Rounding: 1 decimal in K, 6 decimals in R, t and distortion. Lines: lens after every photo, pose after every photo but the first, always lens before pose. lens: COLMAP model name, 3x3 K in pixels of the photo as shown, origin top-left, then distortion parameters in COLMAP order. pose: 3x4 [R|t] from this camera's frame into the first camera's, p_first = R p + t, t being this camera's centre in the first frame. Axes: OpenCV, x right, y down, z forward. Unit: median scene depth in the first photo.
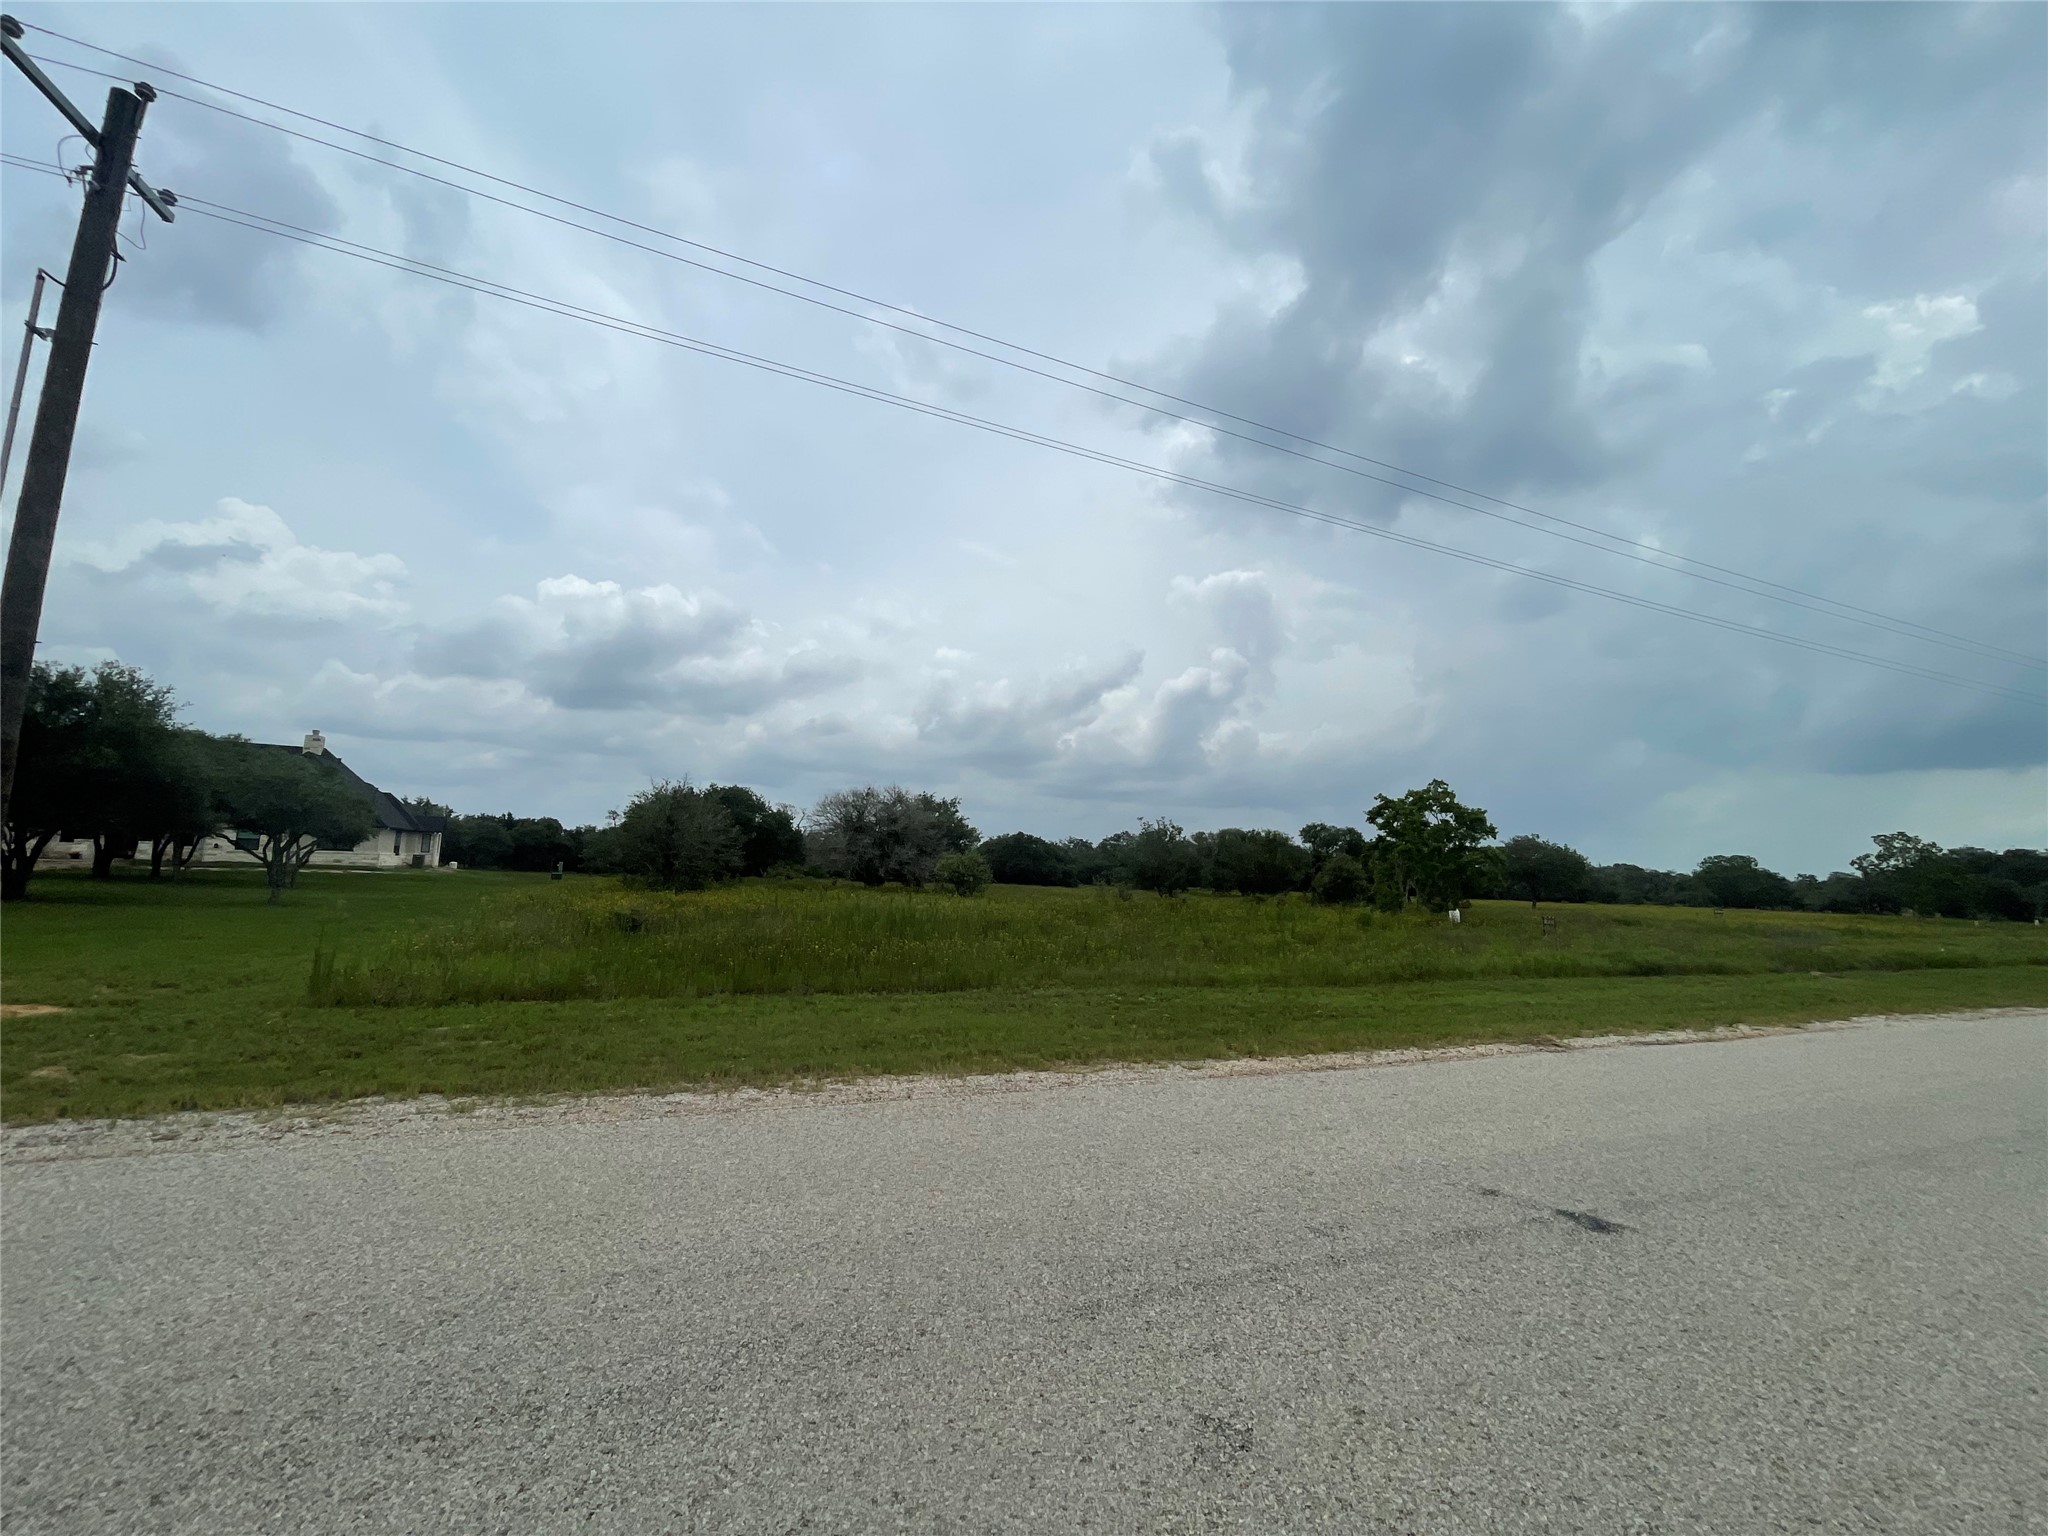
lens RADIAL K [[858.4, 0, 1016.3], [0, 858.4, 775.4], [0, 0, 1]] dist [-0.001374, -0.000444]
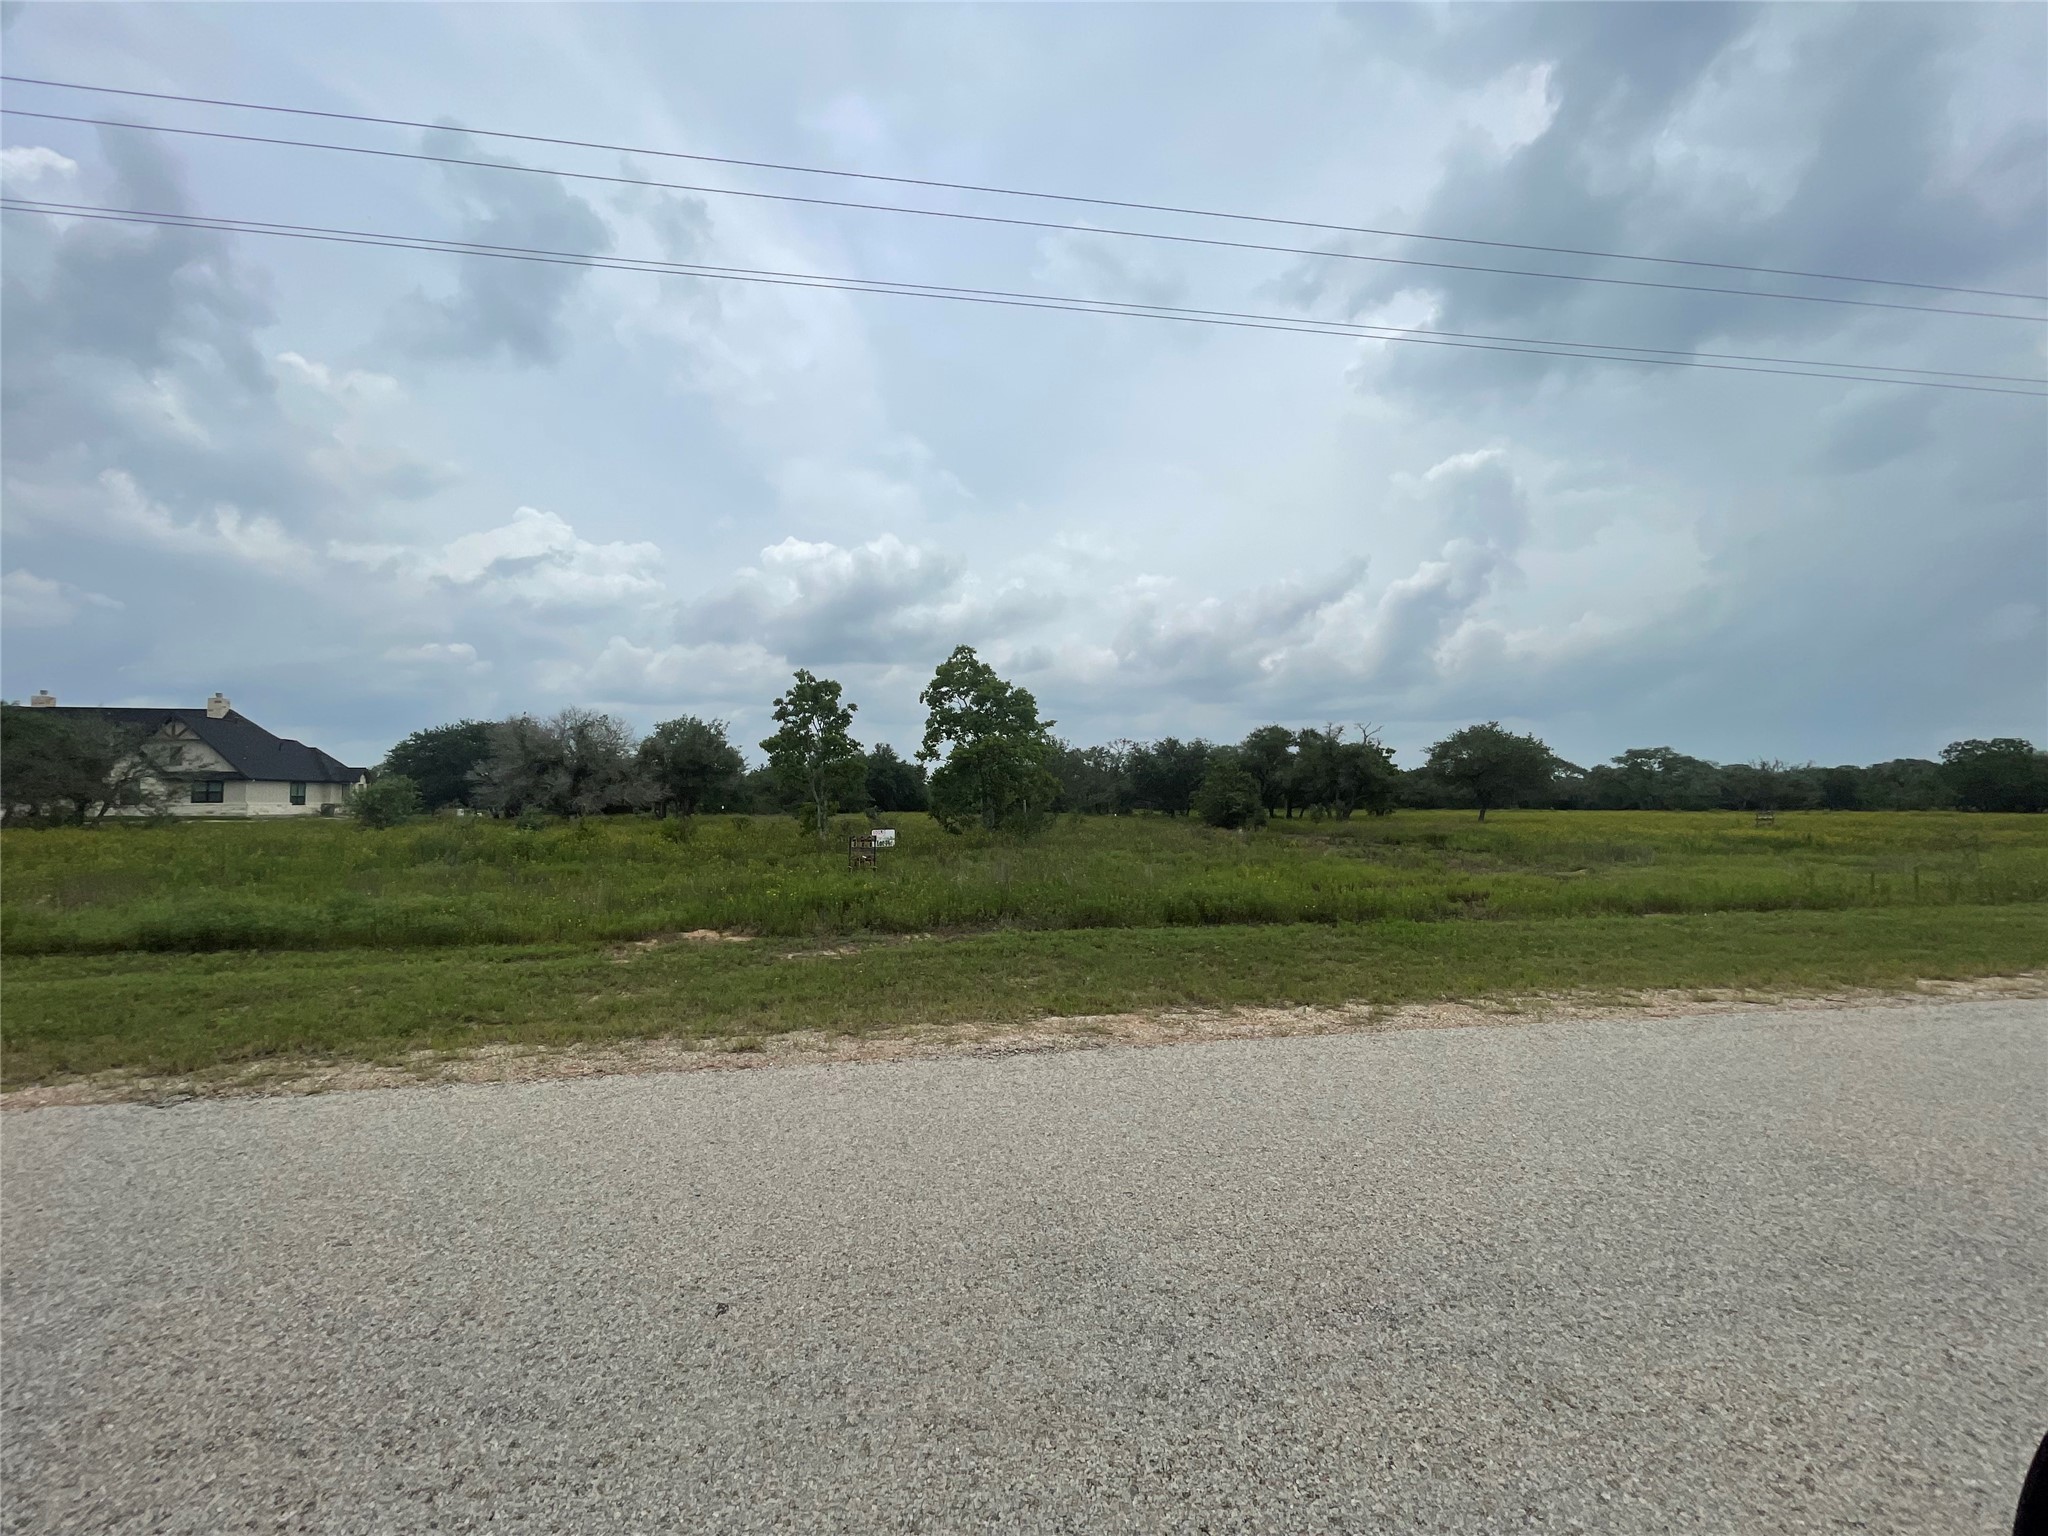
lens RADIAL K [[858.4, 0, 1016.5], [0, 858.4, 755.2], [0, 0, 1]] dist [-0.001374, -0.000444]
pose [[0.965132, -0.050224, -0.256899, 0.441399], [0.064432, 0.996806, 0.047188, 0.039500], [0.253709, -0.062096, 0.965285, 0.202492]]
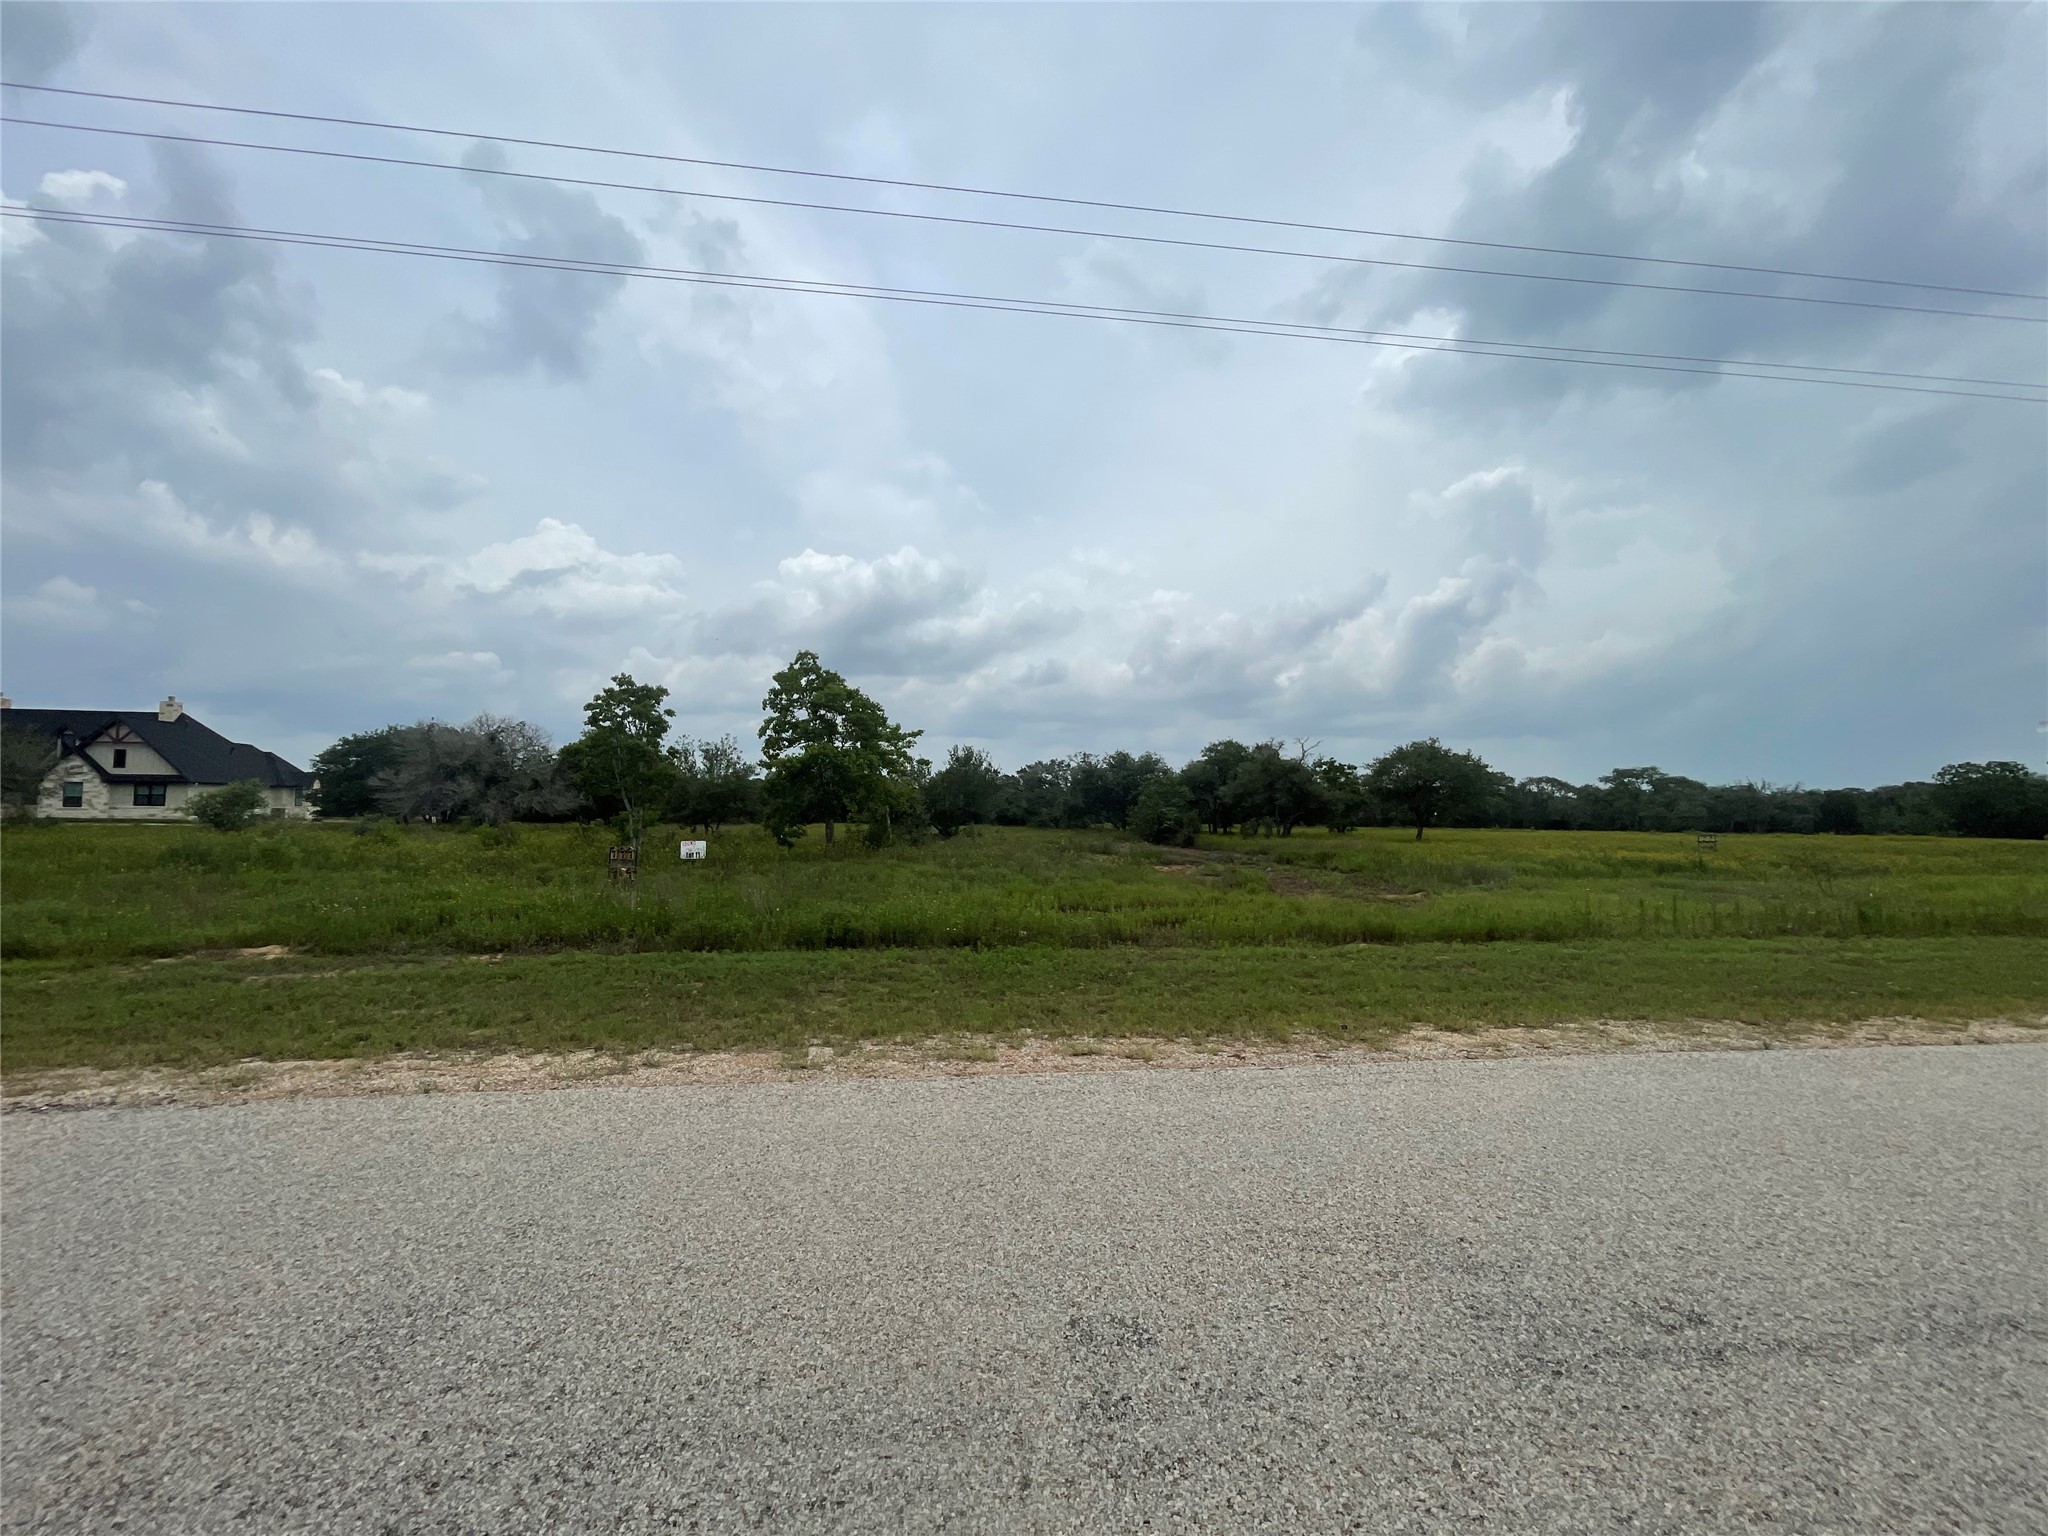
lens RADIAL K [[858.4, 0, 1019.0], [0, 858.4, 753.1], [0, 0, 1]] dist [-0.001374, -0.000444]
pose [[0.961003, -0.044444, -0.272945, 0.520058], [0.054052, 0.998152, 0.027778, 0.047086], [0.271205, -0.041448, 0.961629, 0.242158]]
